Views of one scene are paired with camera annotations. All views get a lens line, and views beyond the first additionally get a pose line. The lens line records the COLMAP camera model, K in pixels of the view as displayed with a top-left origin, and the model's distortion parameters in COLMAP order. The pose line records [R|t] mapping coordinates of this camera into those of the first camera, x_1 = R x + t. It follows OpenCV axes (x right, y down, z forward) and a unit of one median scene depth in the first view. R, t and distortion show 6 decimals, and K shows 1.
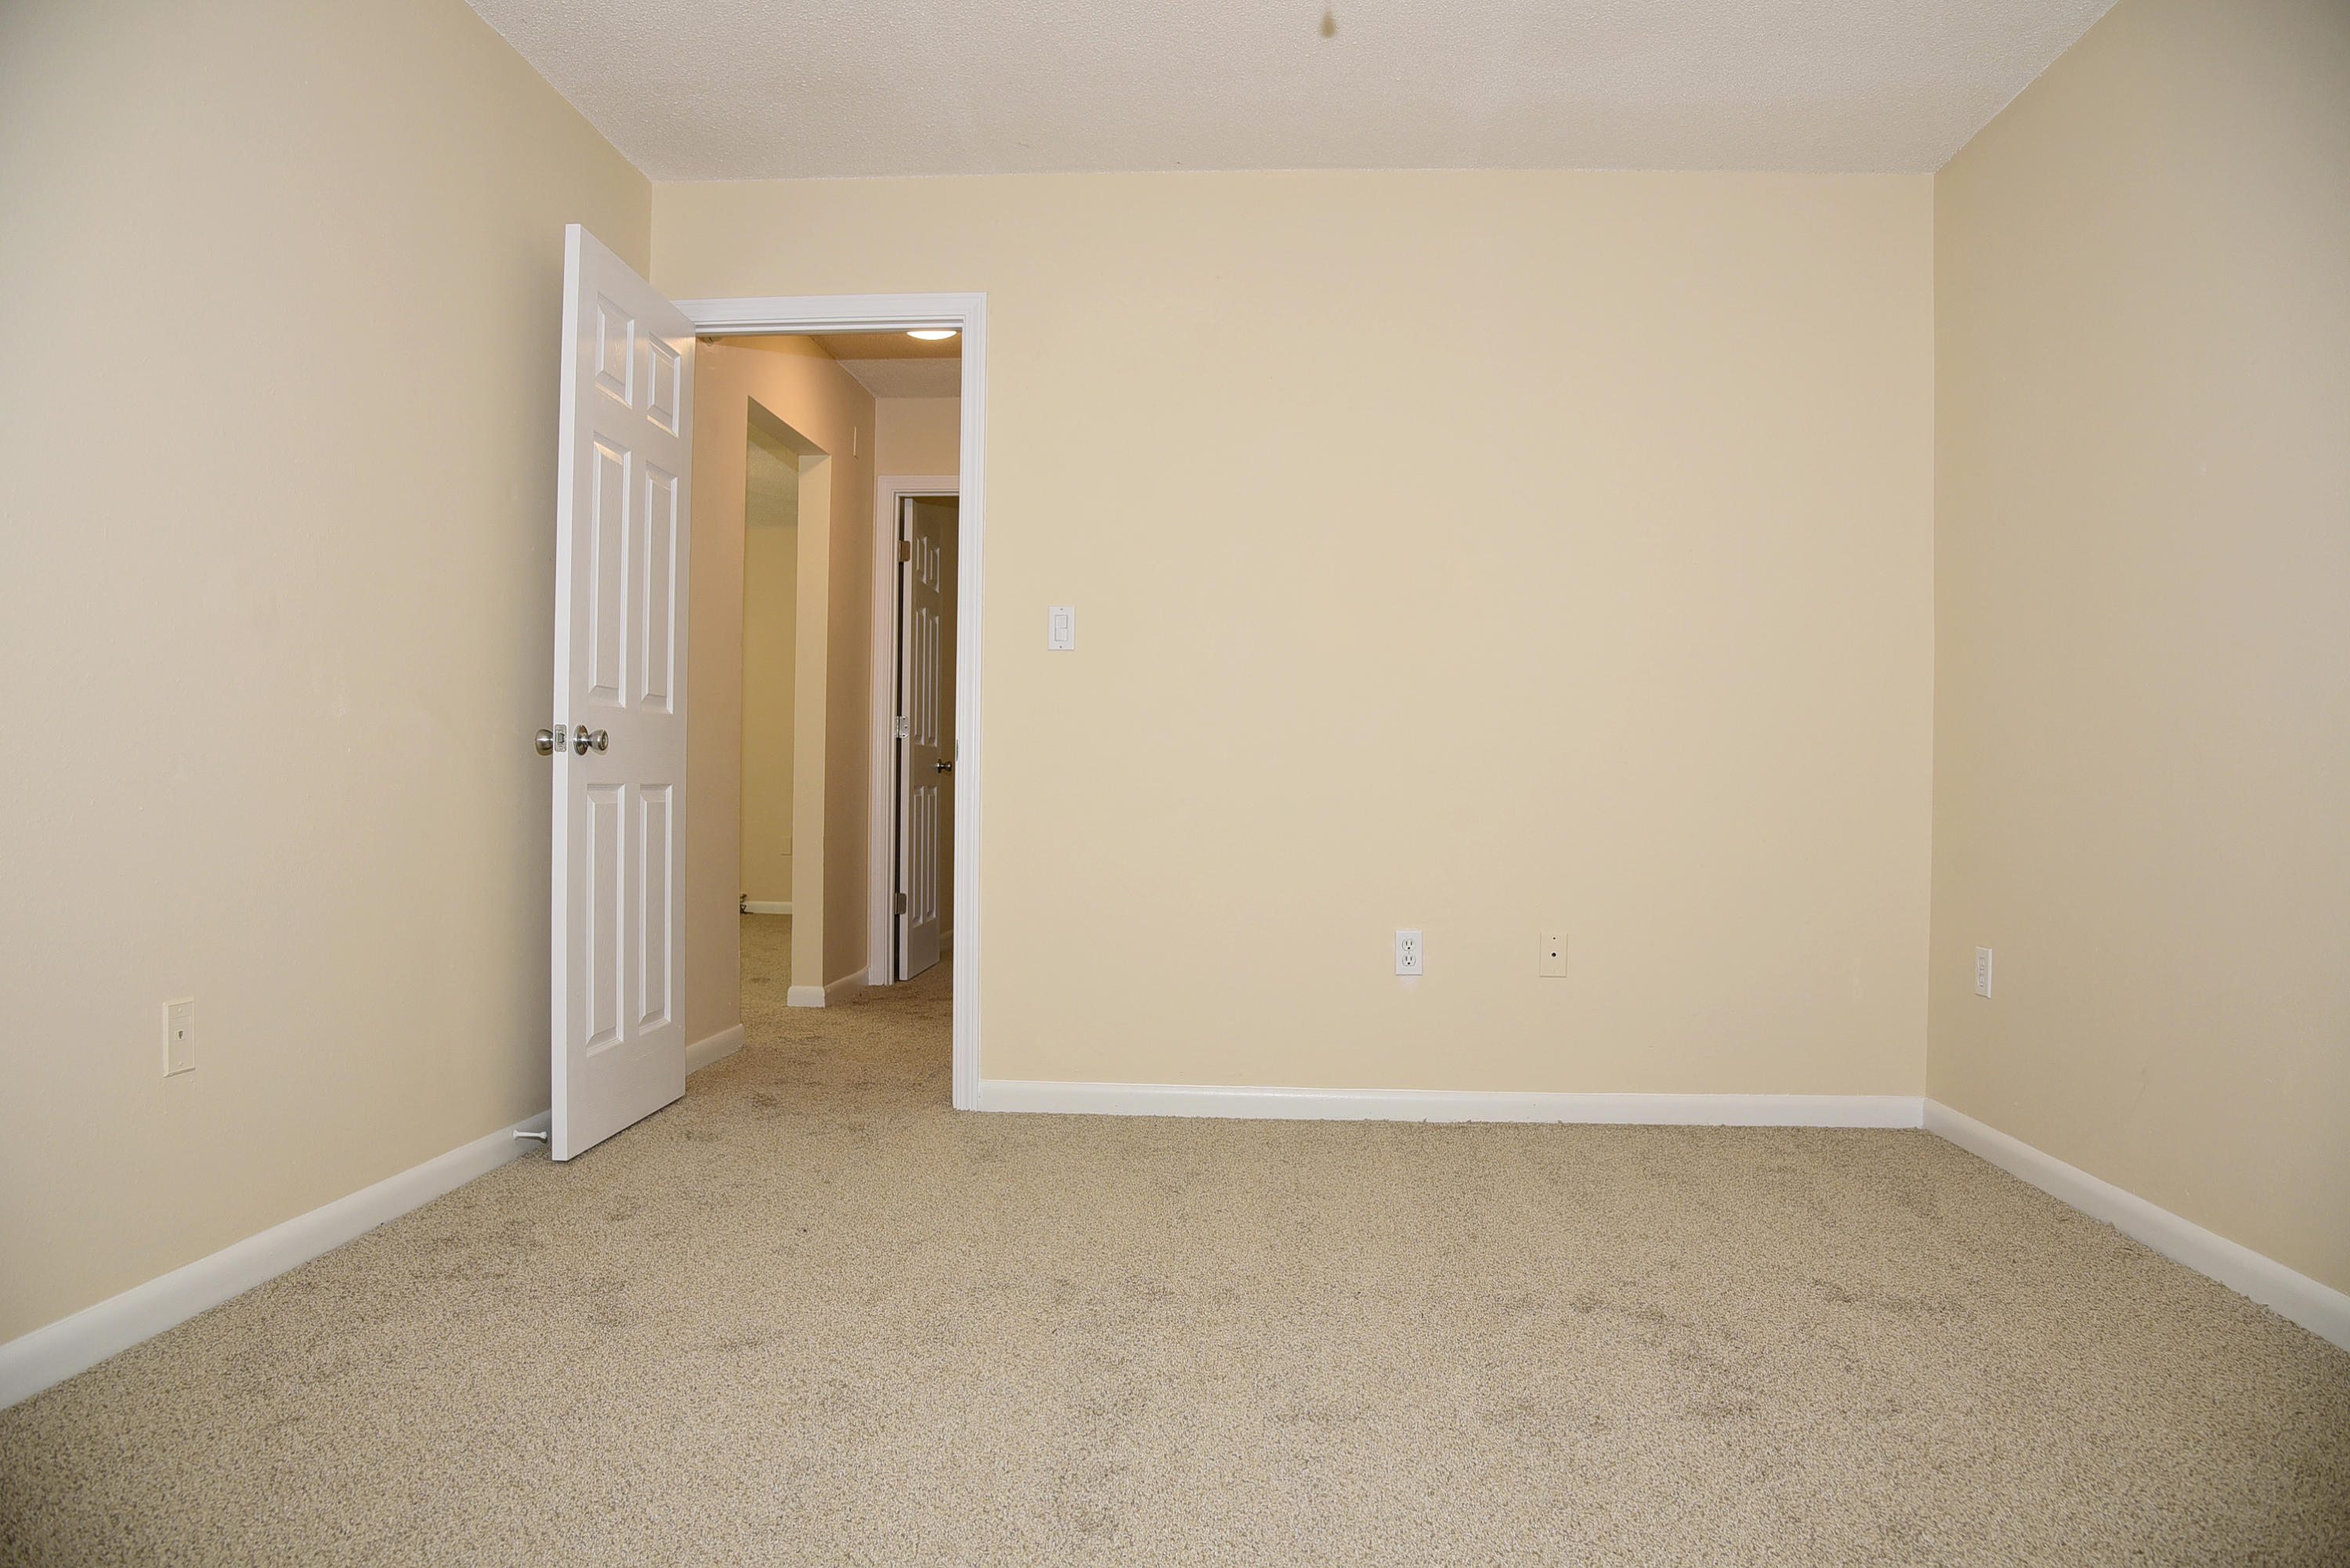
lens RADIAL K [[1586.7, 0, 1161.6], [0, 1586.7, 798.8], [0, 0, 1]] dist [-0.110866, 0.057660]
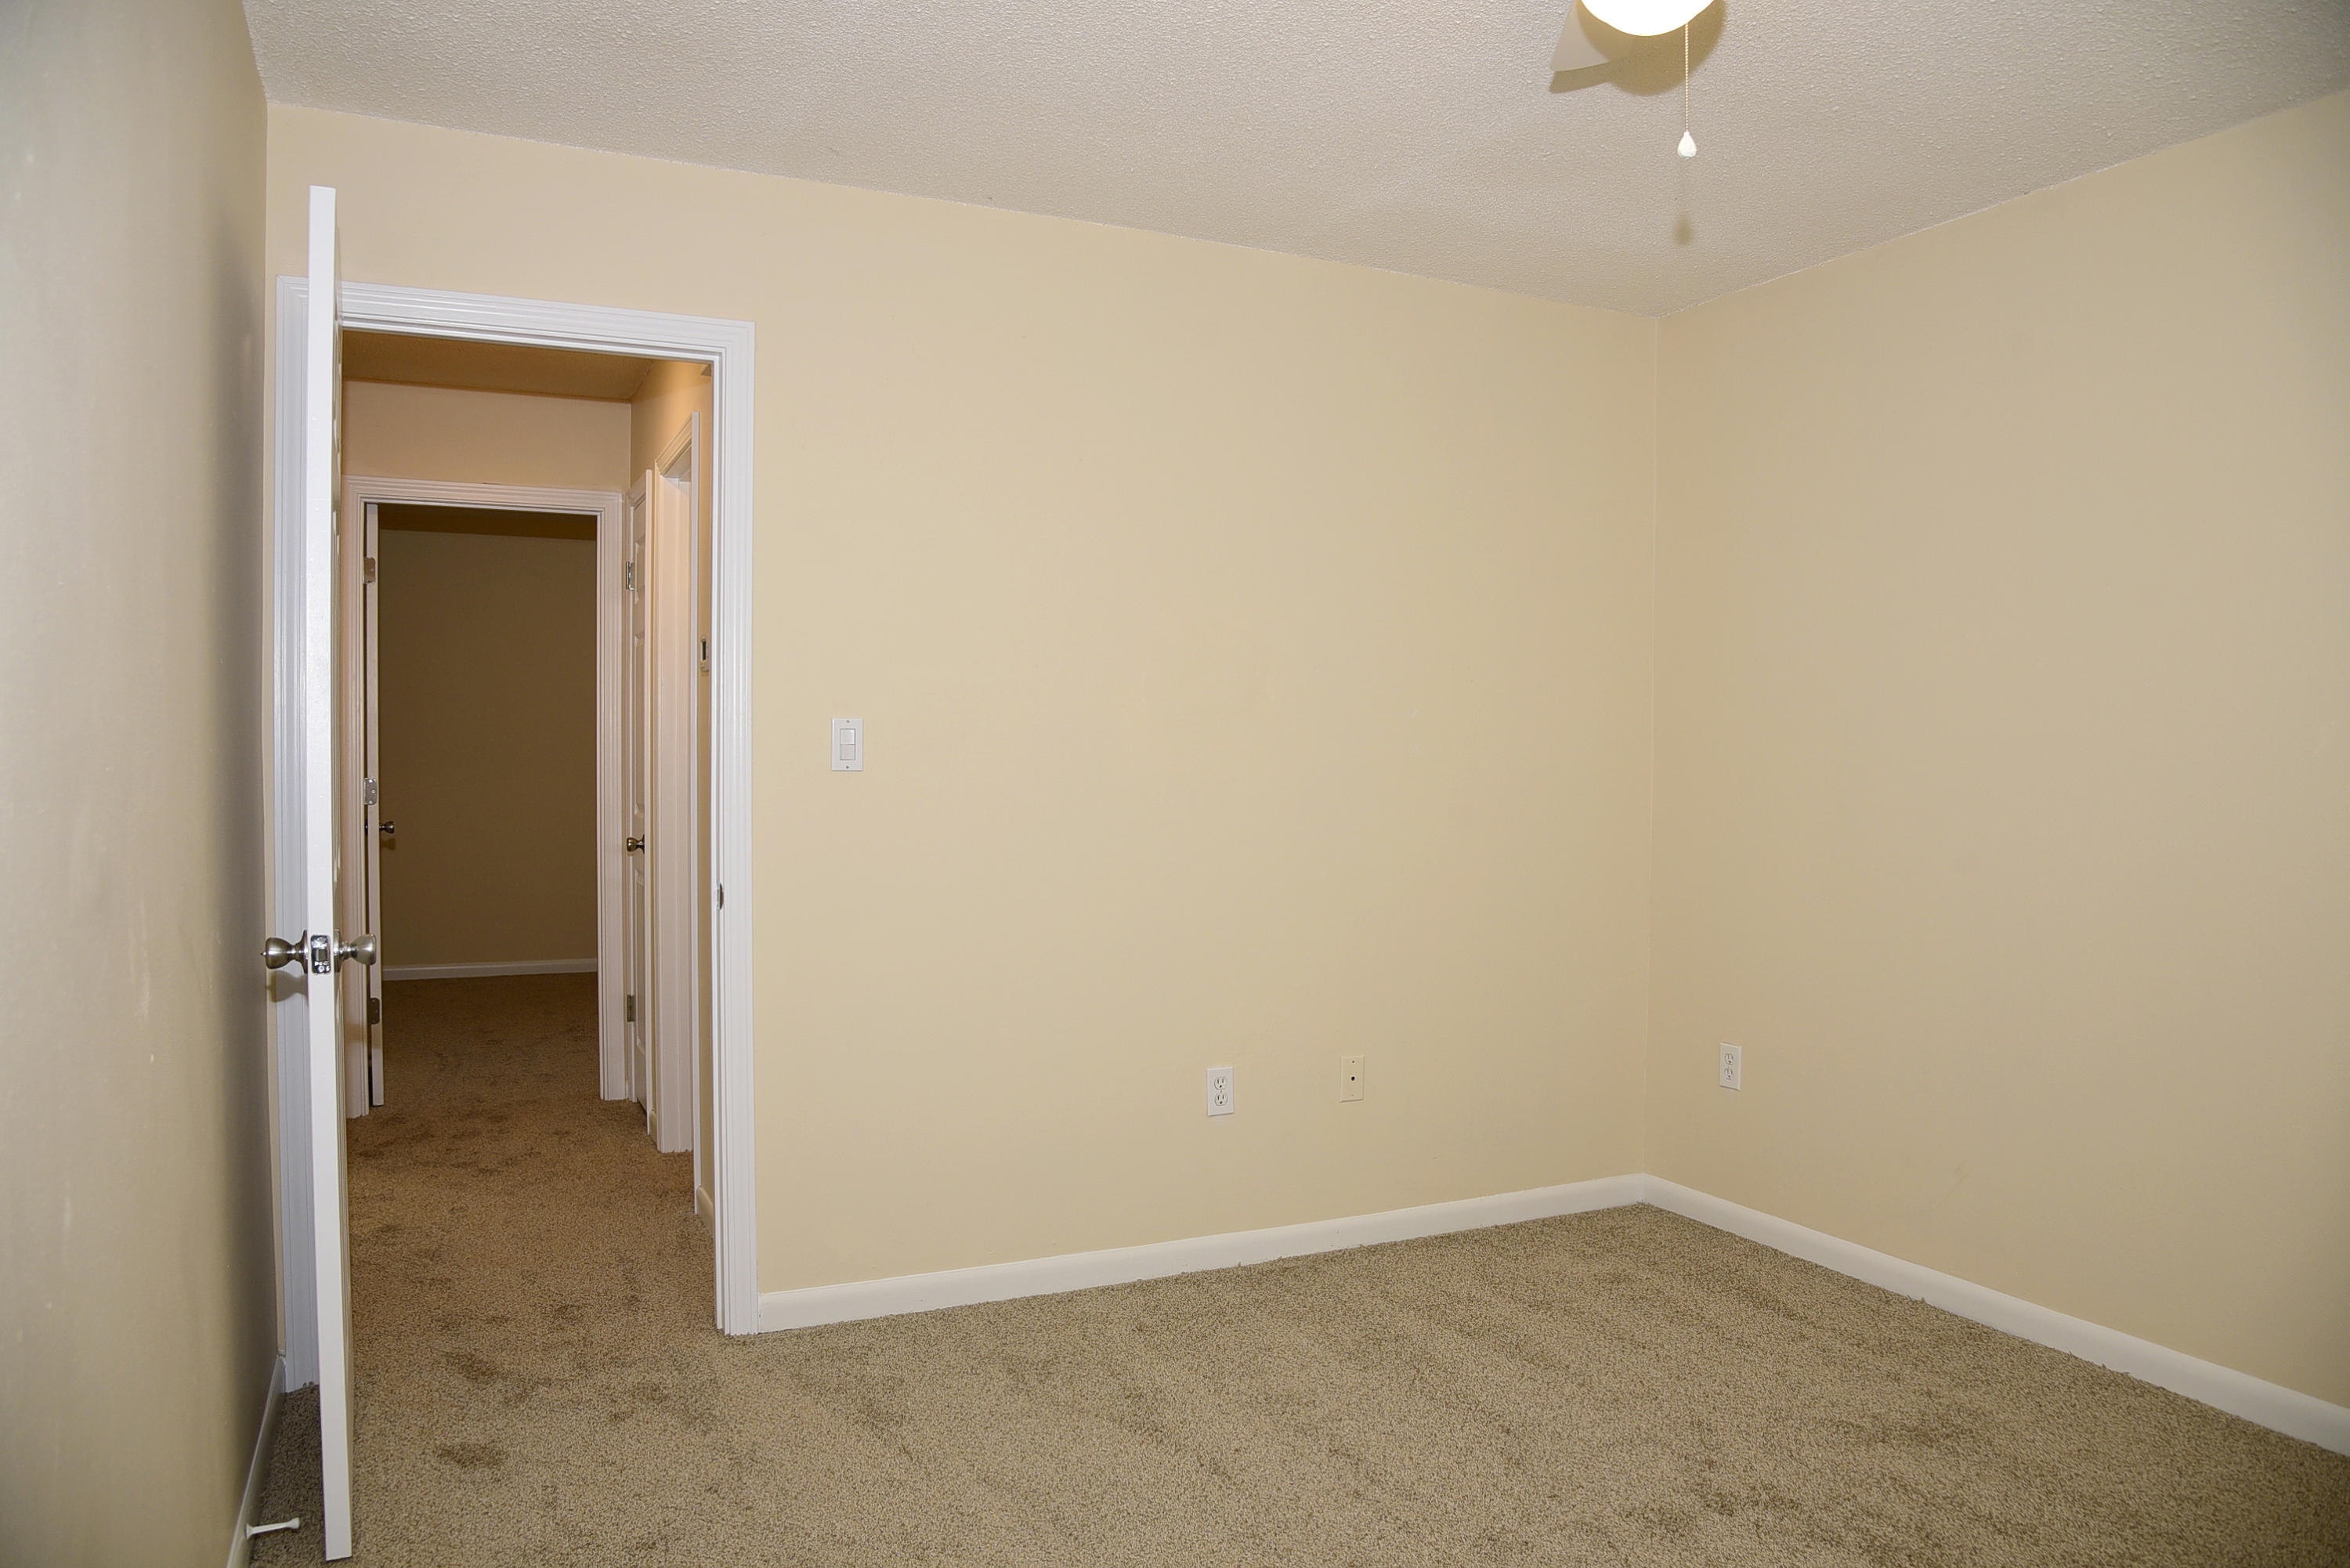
lens RADIAL K [[1586.7, 0, 1161.6], [0, 1586.7, 798.8], [0, 0, 1]] dist [-0.110866, 0.057660]
pose [[0.871301, -0.020192, 0.490333, -0.332225], [0.006475, 0.999539, 0.029656, -0.104664], [-0.490706, -0.022664, 0.871030, 0.202206]]
